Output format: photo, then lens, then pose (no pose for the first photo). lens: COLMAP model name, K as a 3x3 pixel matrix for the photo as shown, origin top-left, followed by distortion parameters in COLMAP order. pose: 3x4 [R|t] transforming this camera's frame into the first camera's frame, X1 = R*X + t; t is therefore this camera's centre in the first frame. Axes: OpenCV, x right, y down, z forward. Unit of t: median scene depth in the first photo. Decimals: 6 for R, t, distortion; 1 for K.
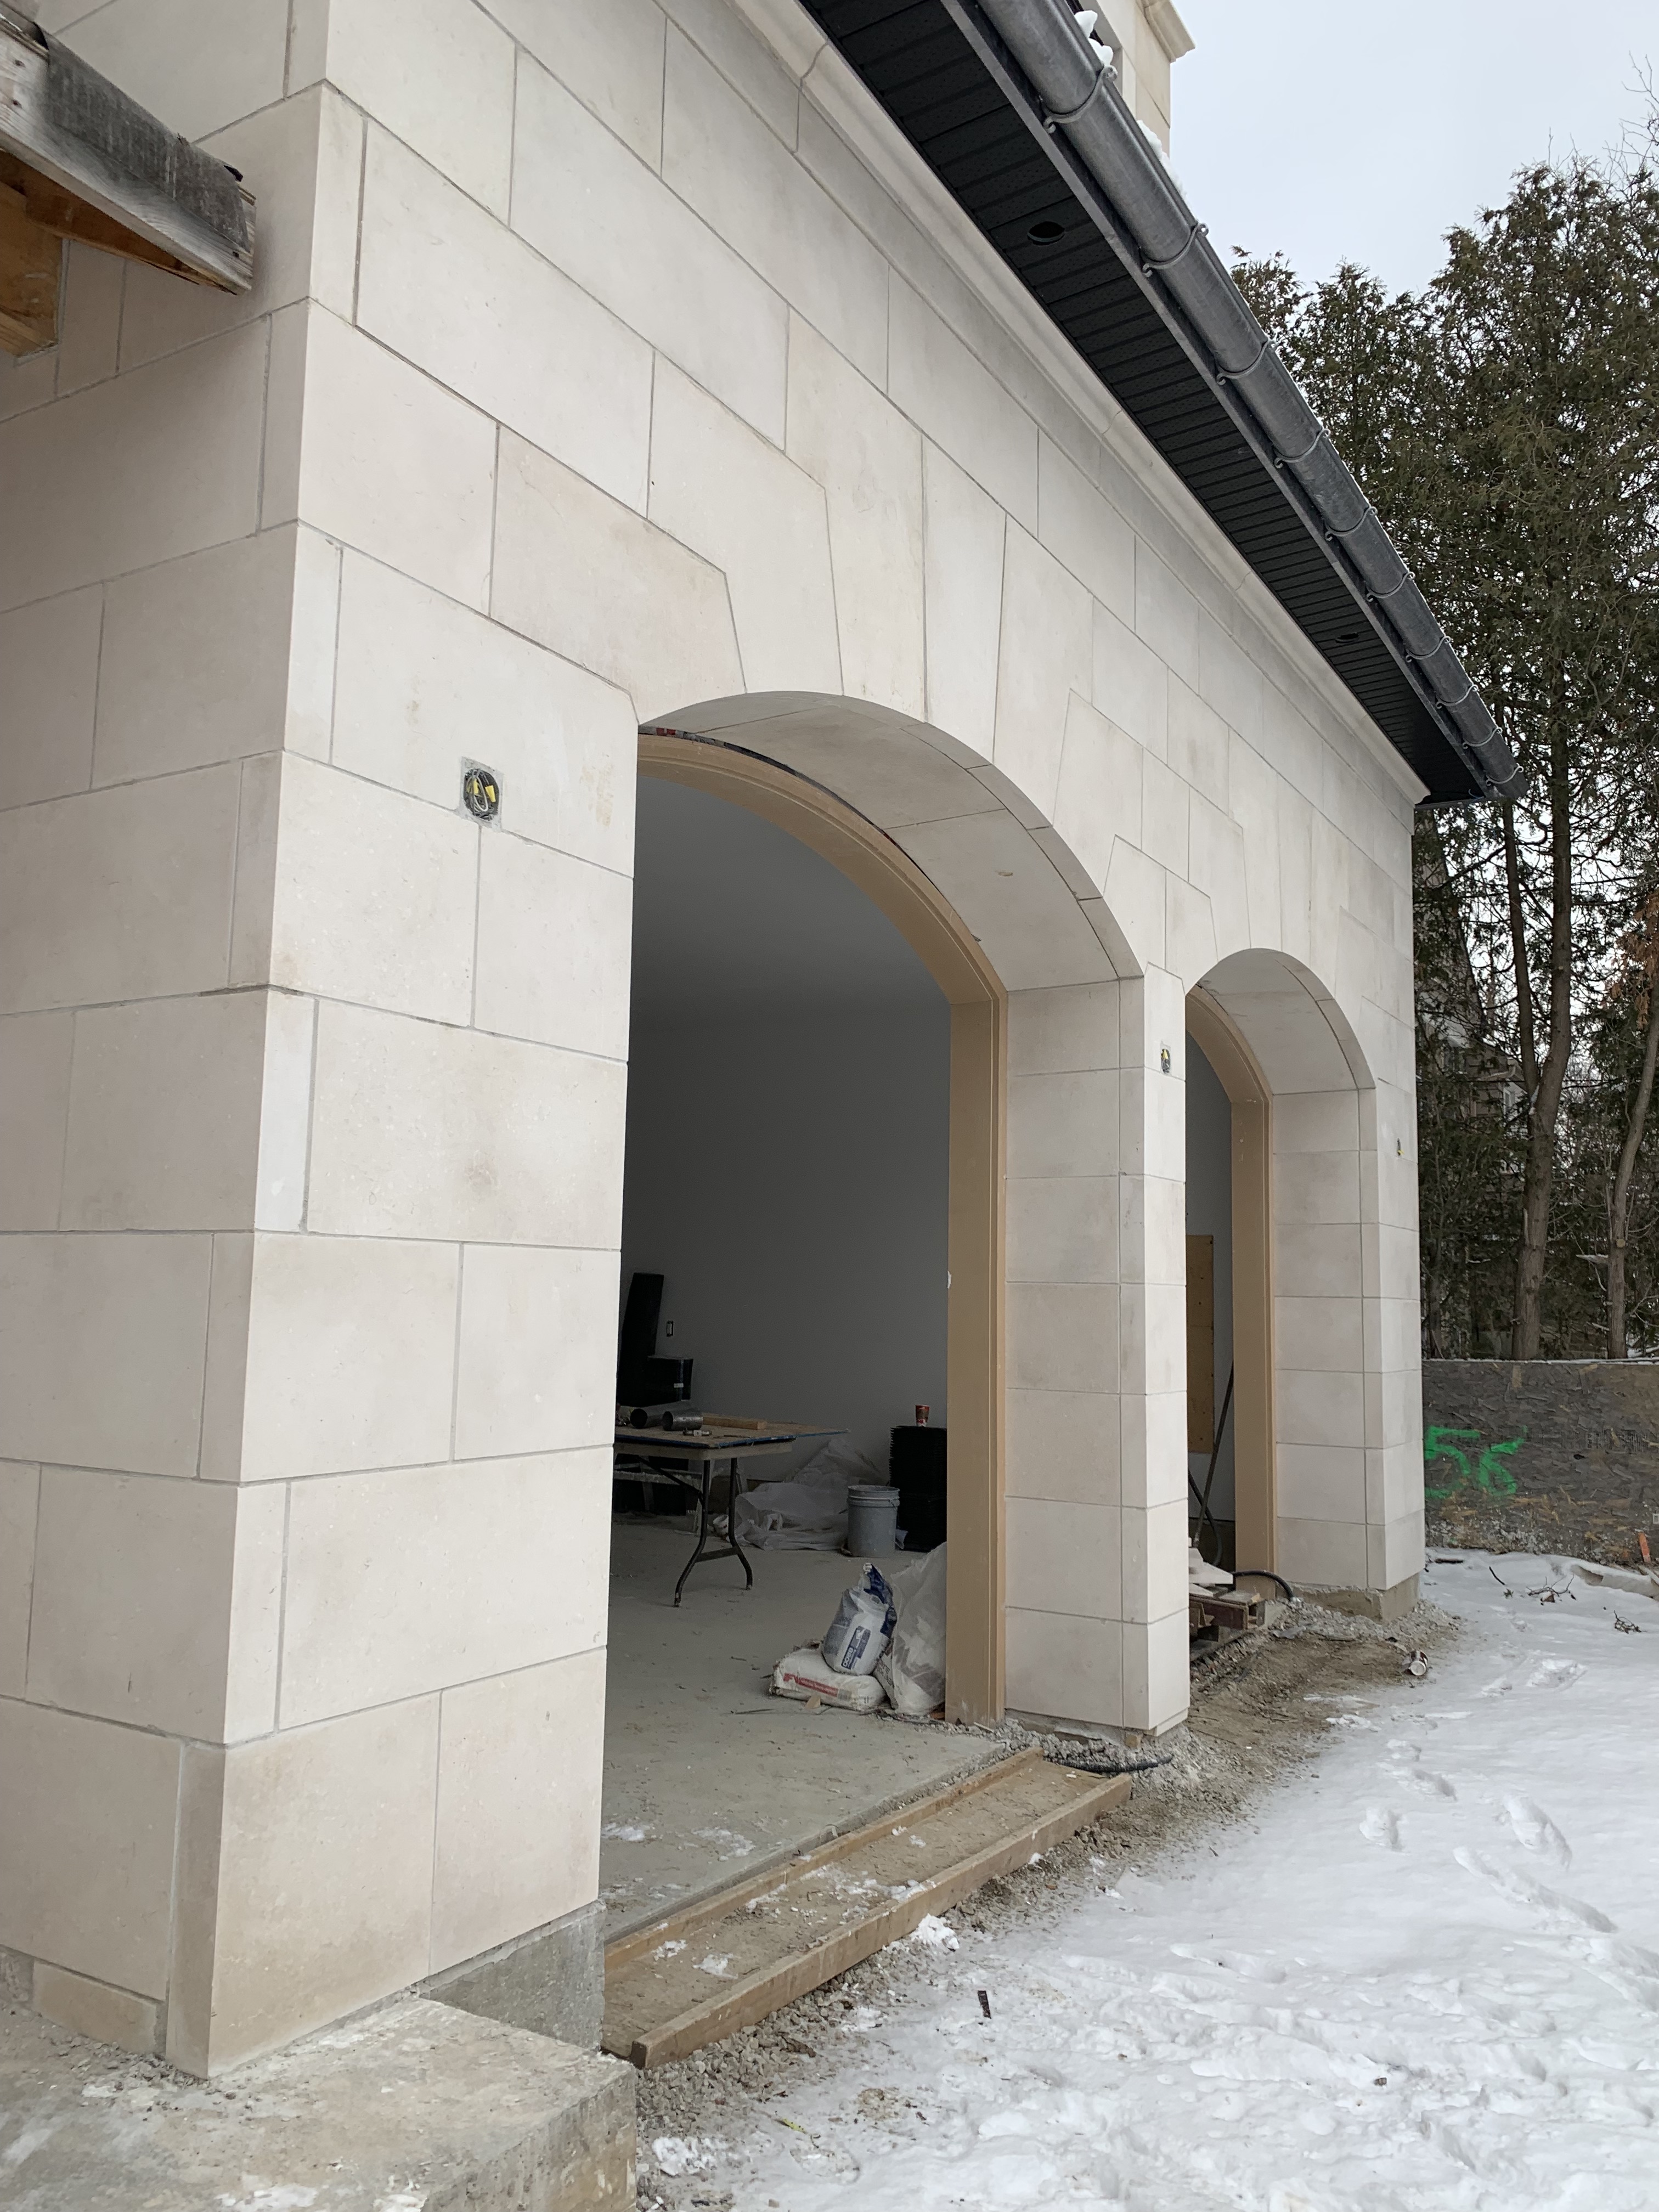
lens RADIAL K [[1737.4, 0, 829.5], [0, 1737.4, 1106.0], [0, 0, 1]] dist [-0.002510, -0.003237]
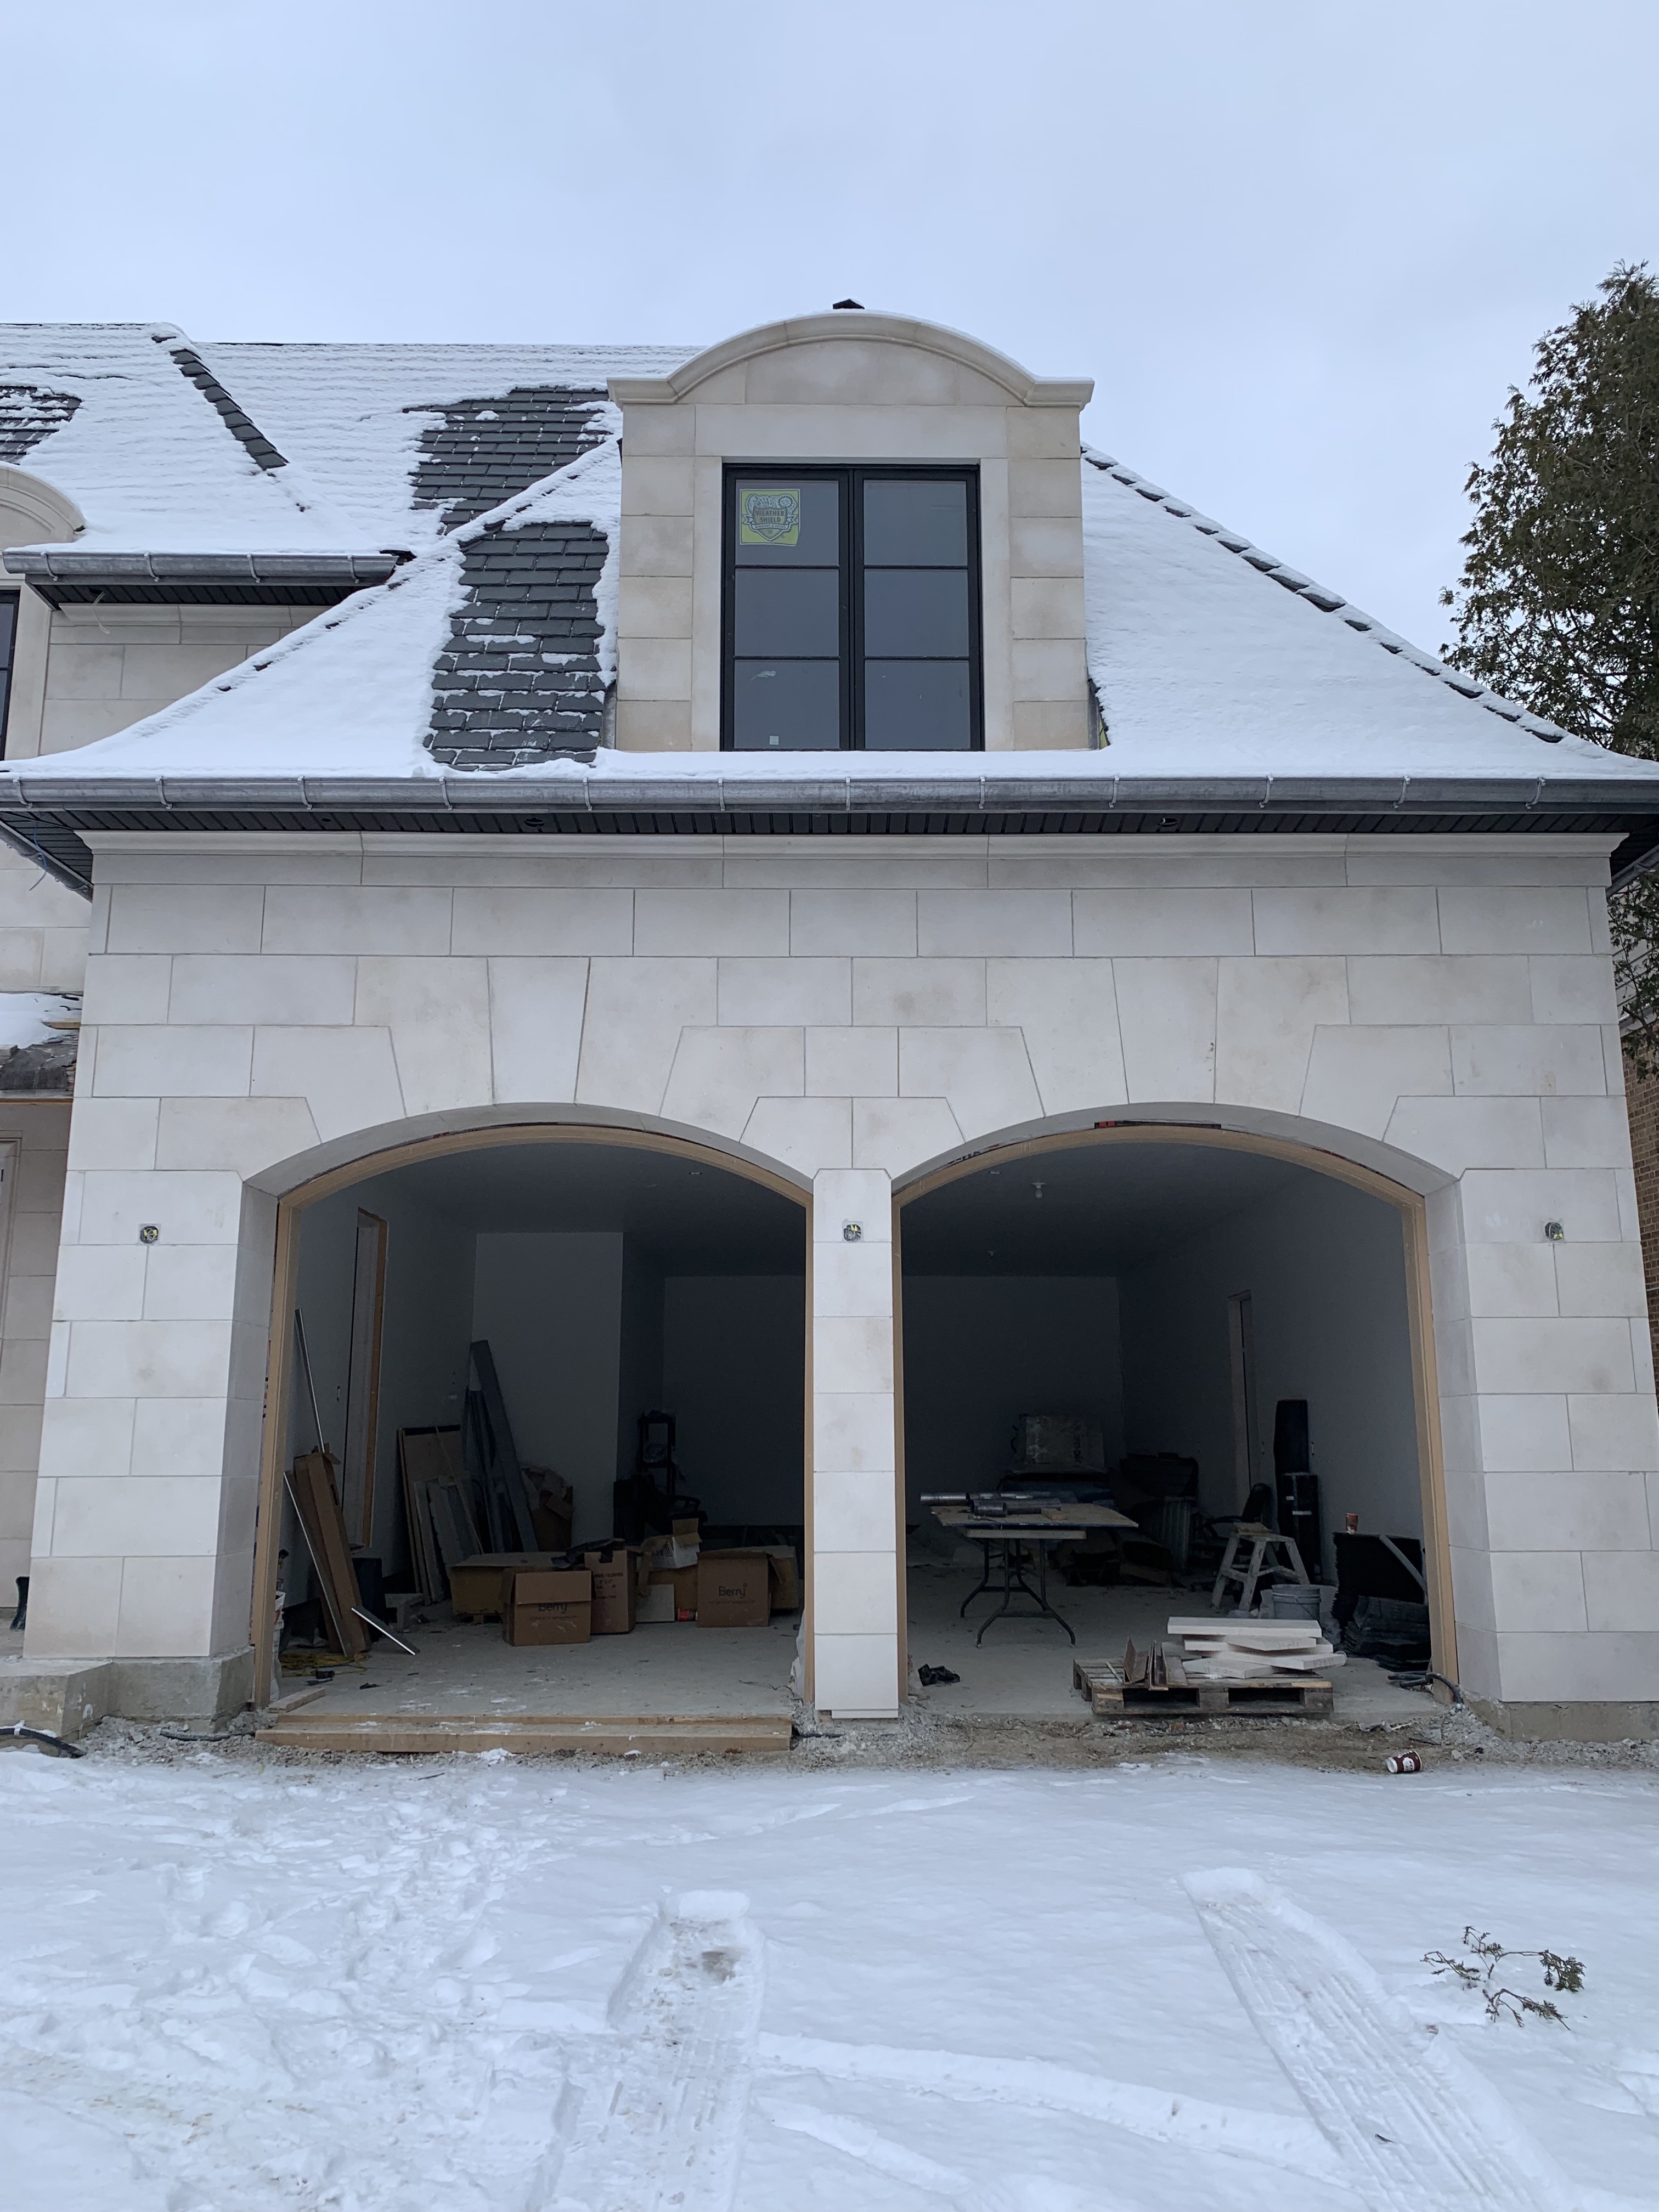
lens RADIAL K [[1688.1, 0, 829.5], [0, 1688.1, 1106.0], [0, 0, 1]] dist [0.035975, -0.036995]
pose [[0.504116, -0.203291, -0.839369, 2.298853], [0.115361, 0.979042, -0.167834, 0.173547], [0.855897, -0.012222, 0.517002, 0.451491]]
